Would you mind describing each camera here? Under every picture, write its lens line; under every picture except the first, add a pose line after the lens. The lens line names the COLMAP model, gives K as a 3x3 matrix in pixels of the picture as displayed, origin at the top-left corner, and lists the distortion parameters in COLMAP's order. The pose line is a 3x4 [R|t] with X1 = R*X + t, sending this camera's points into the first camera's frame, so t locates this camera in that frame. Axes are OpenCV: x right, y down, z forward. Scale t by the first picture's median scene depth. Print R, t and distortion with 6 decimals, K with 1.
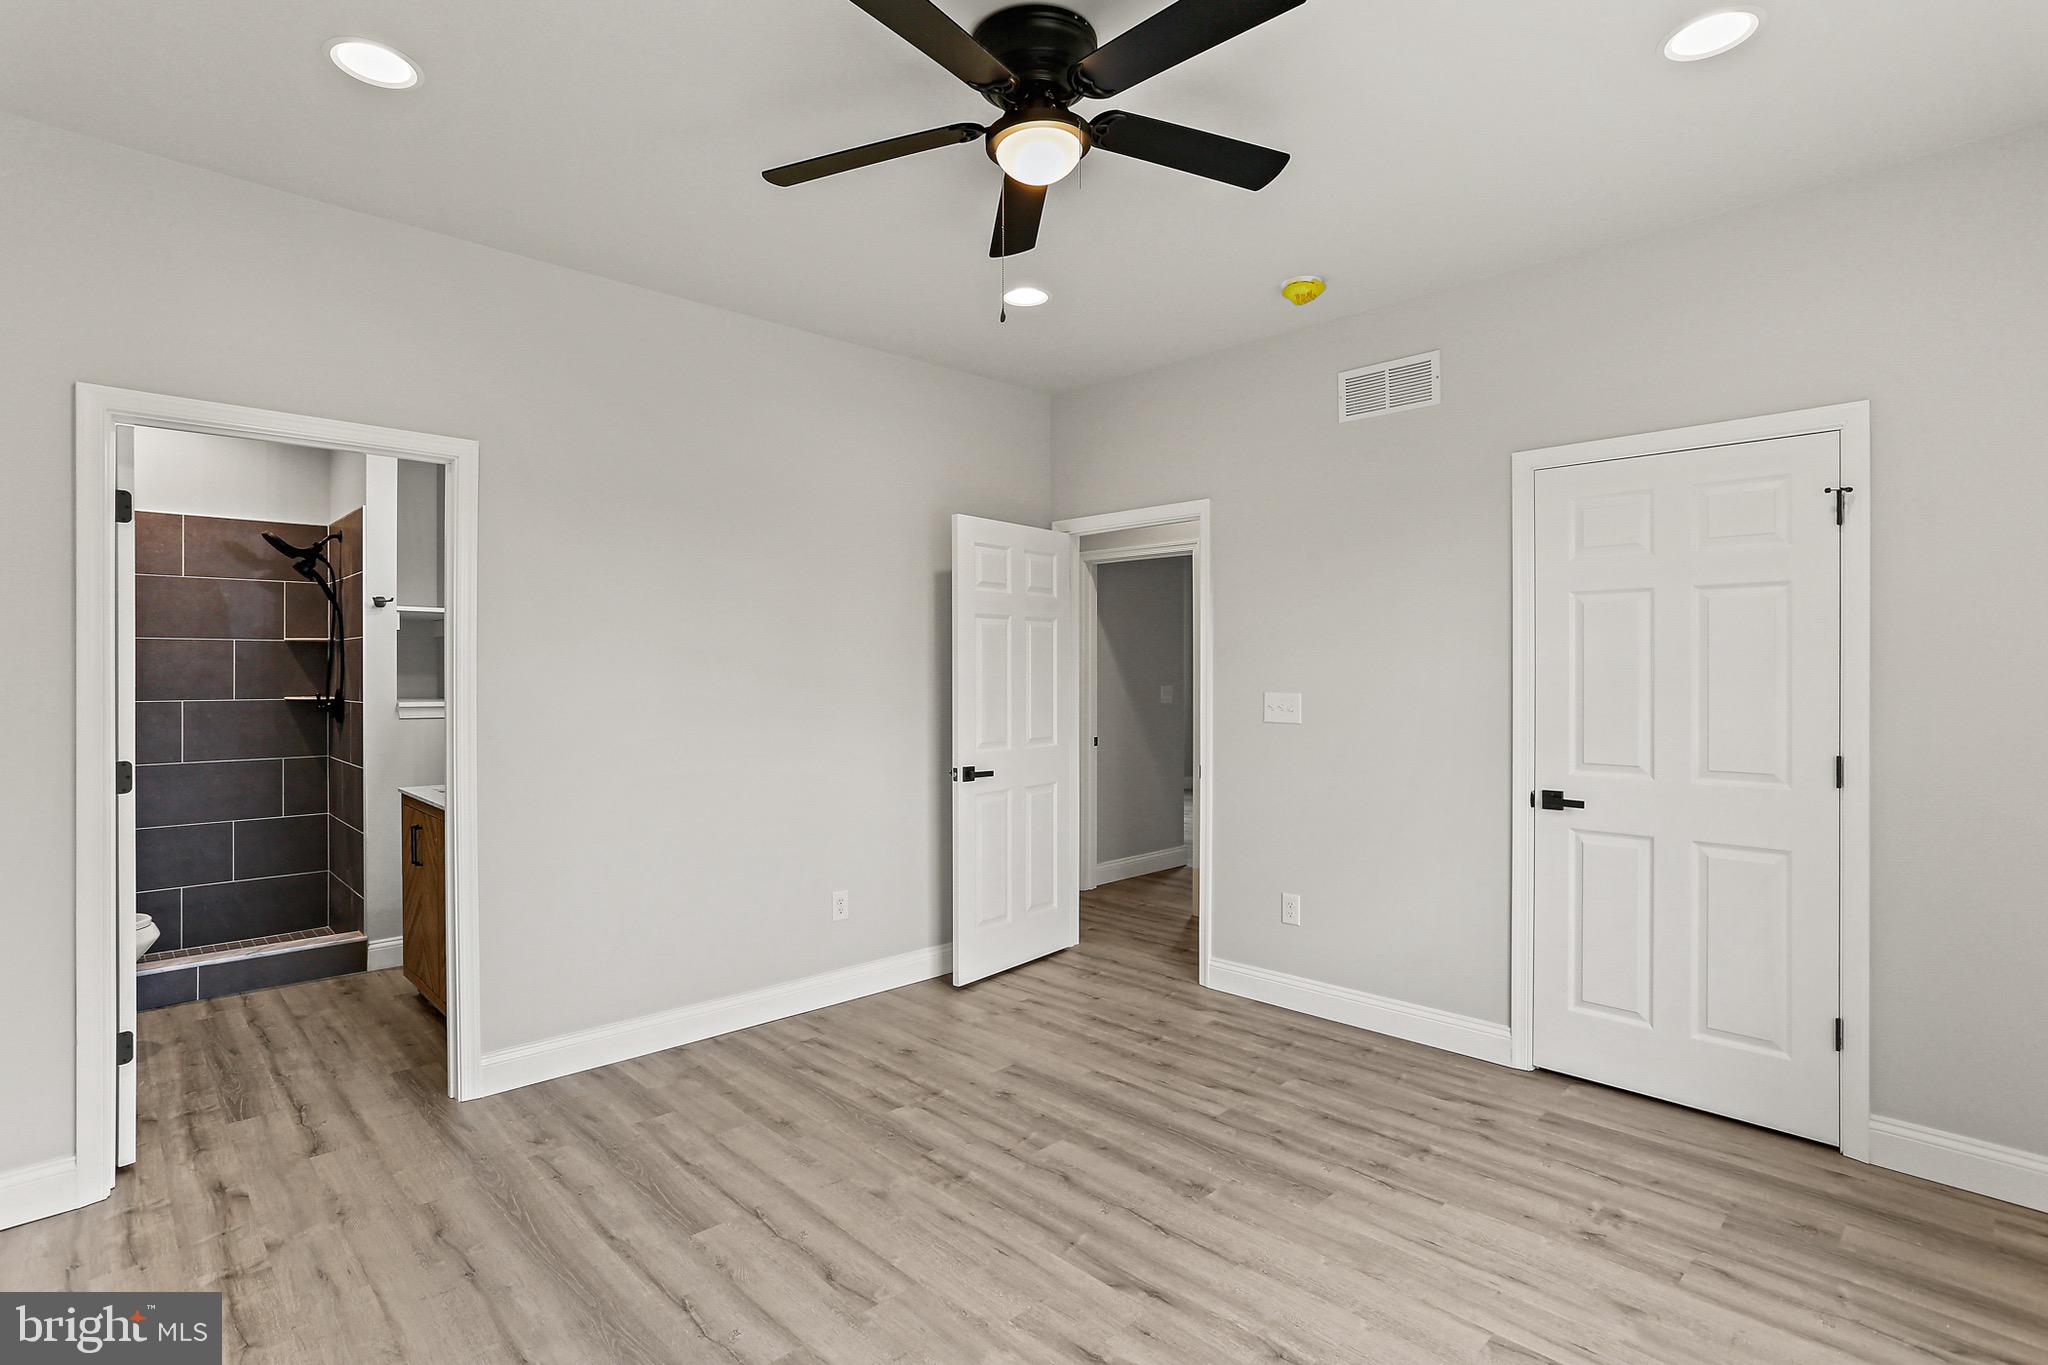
lens RADIAL K [[993.7, 0, 1011.3], [0, 993.7, 676.5], [0, 0, 1]] dist [-0.052974, 0.030864]
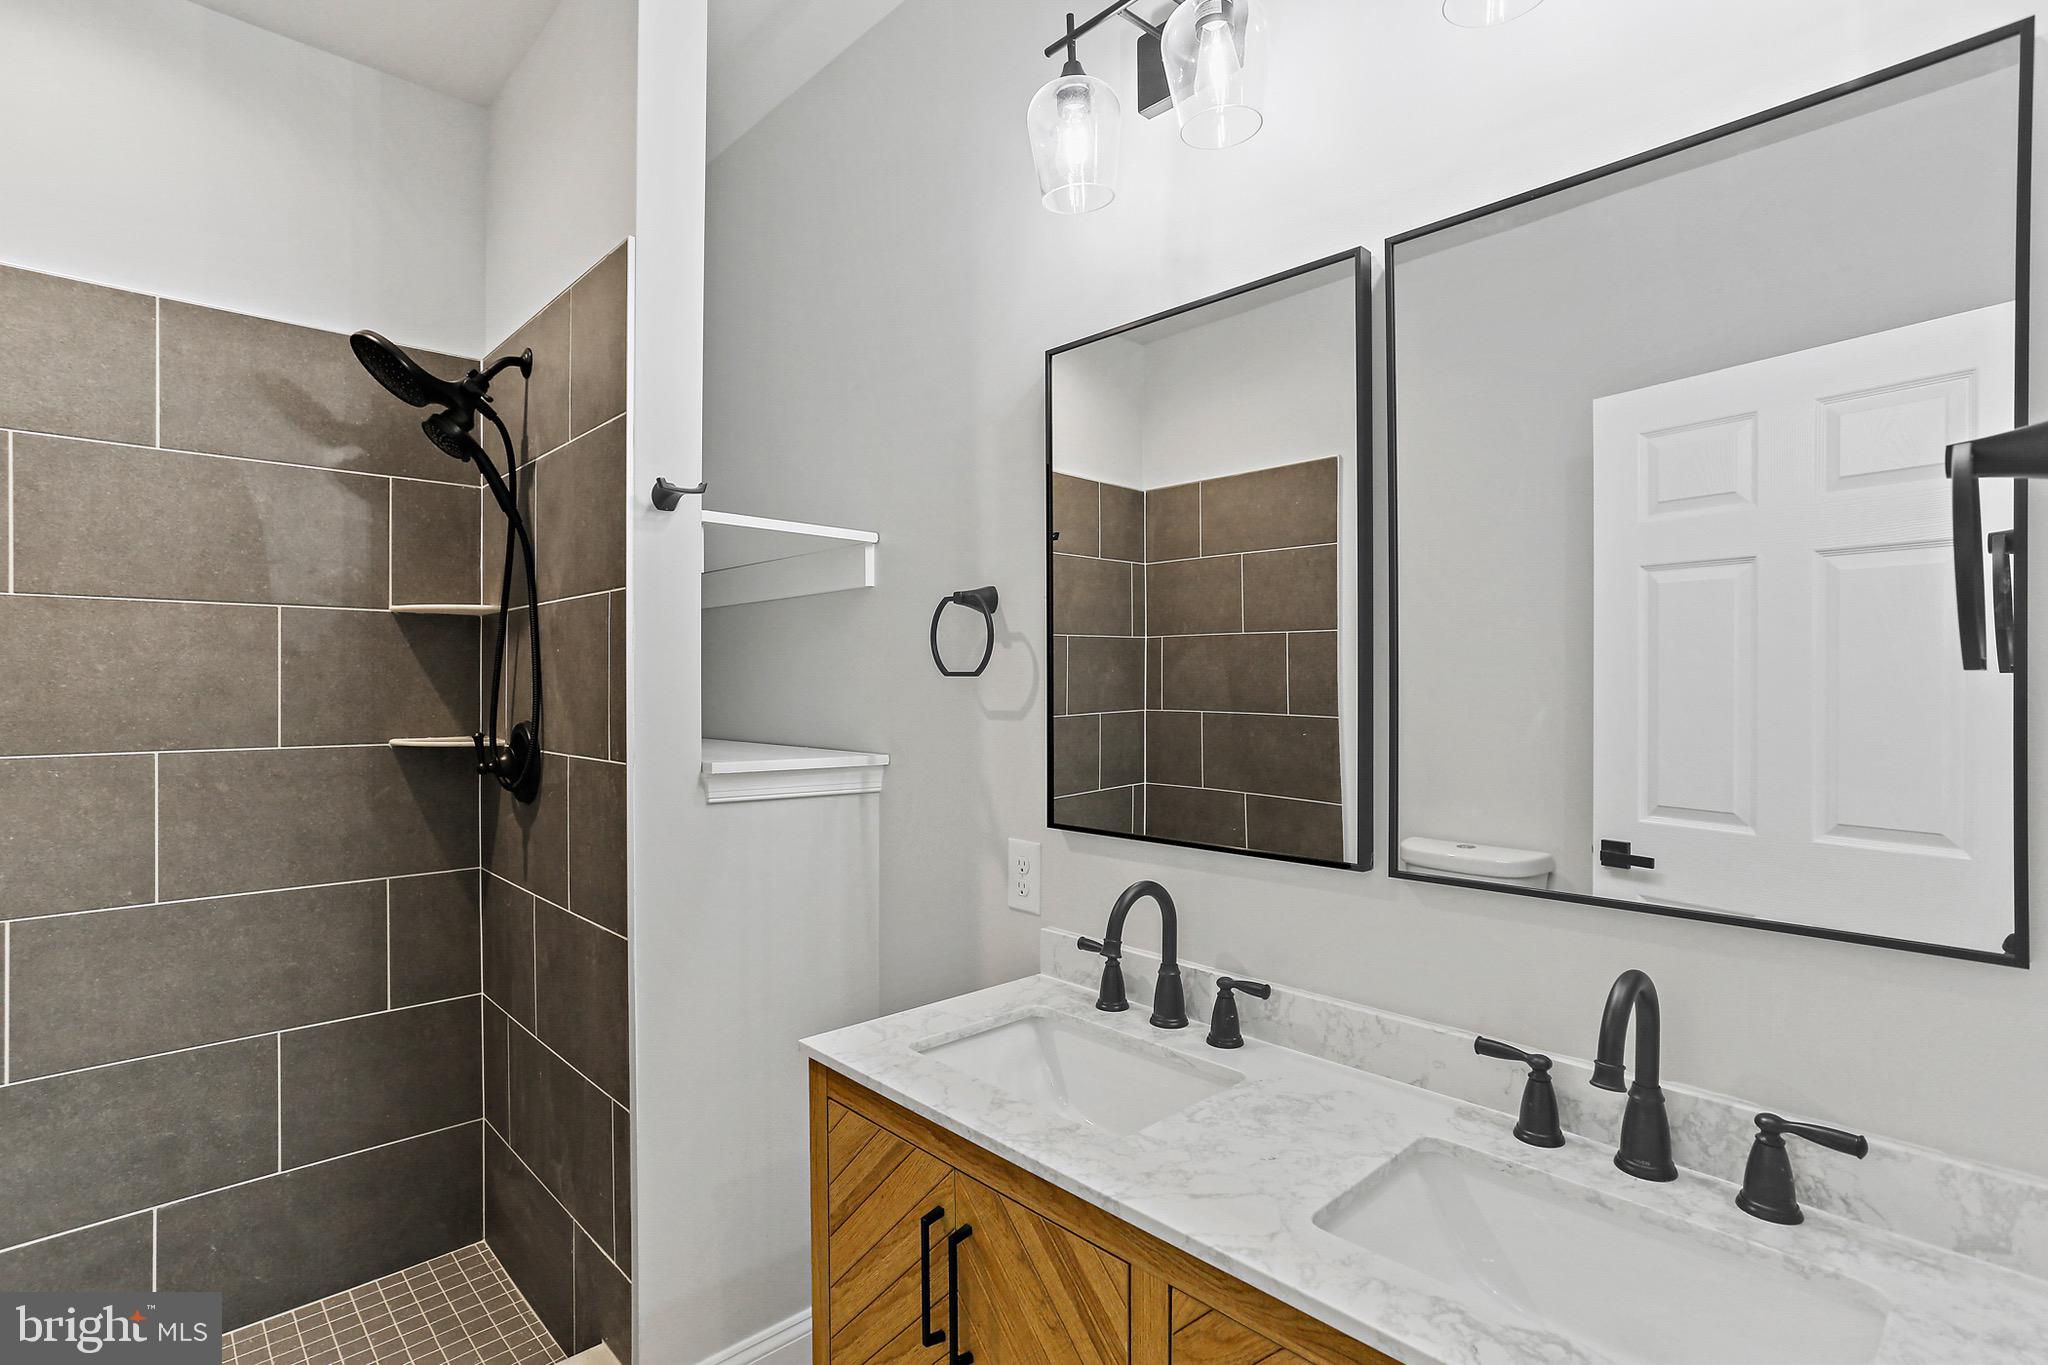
lens RADIAL K [[993.7, 0, 1011.3], [0, 993.7, 676.5], [0, 0, 1]] dist [-0.052974, 0.030864]
pose [[0.999909, -0.006301, -0.011951, -0.480680], [0.006220, 0.999957, -0.006807, -0.002874], [0.011993, 0.006732, 0.999905, 0.586363]]
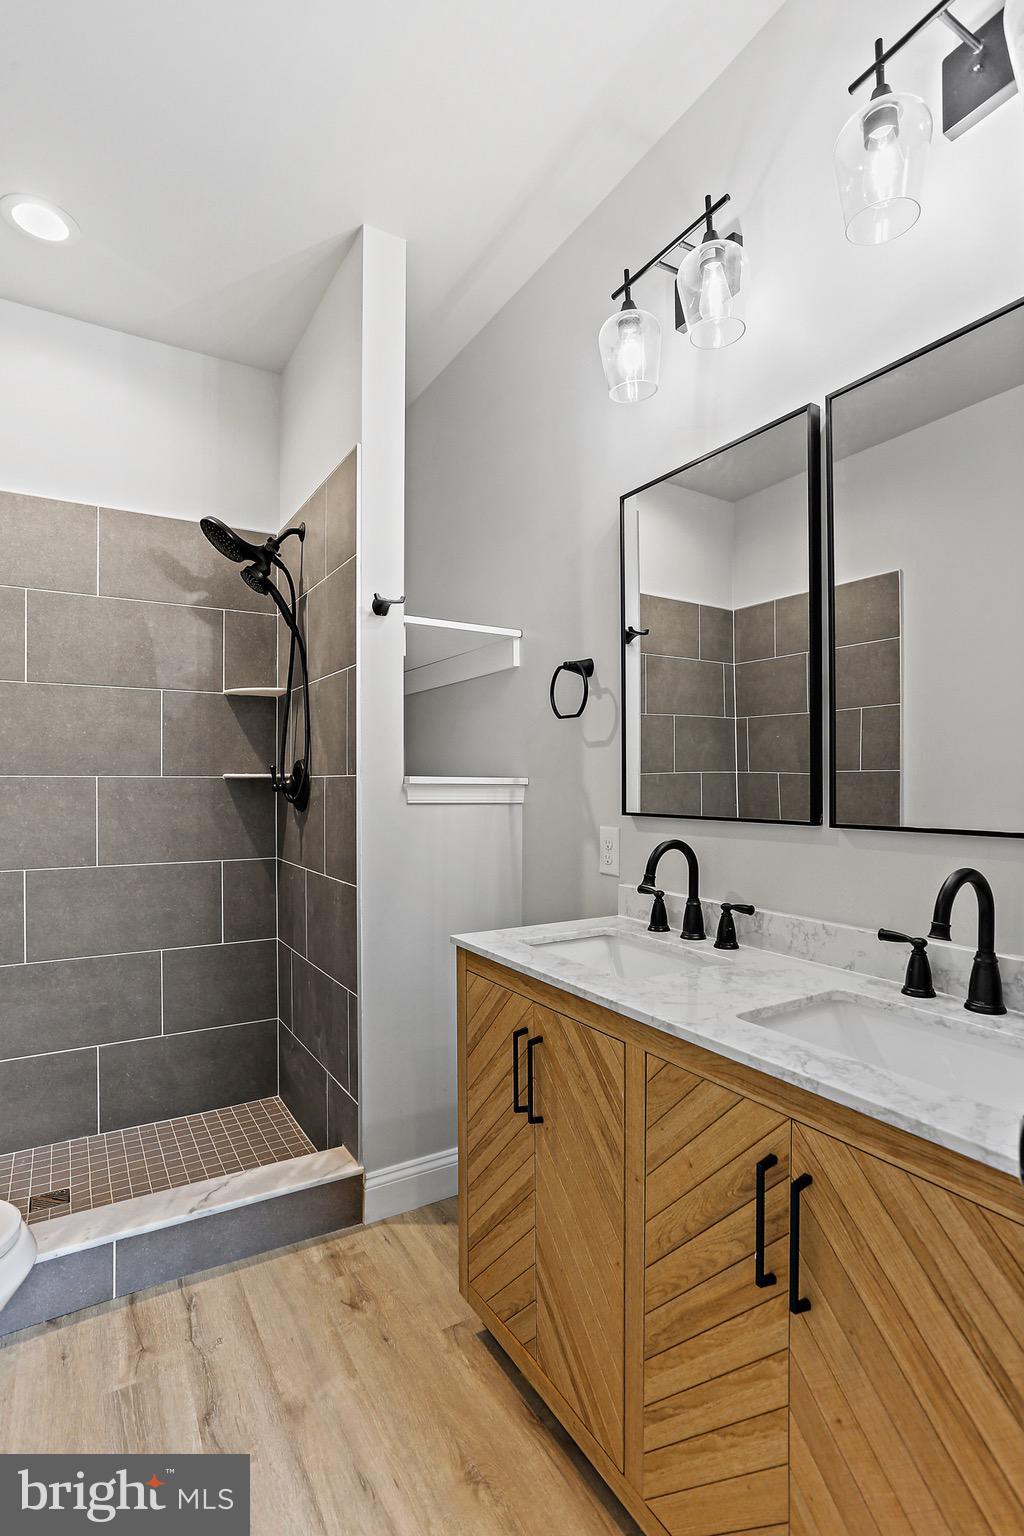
lens RADIAL K [[745.3, 0, 521.6], [0, 745.3, 773.9], [0, 0, 1]] dist [-0.052974, 0.030864]
pose [[0.978445, -0.006449, -0.206405, -0.444388], [0.005119, 0.999963, -0.006978, 0.027406], [0.206443, 0.005771, 0.978442, 0.544898]]
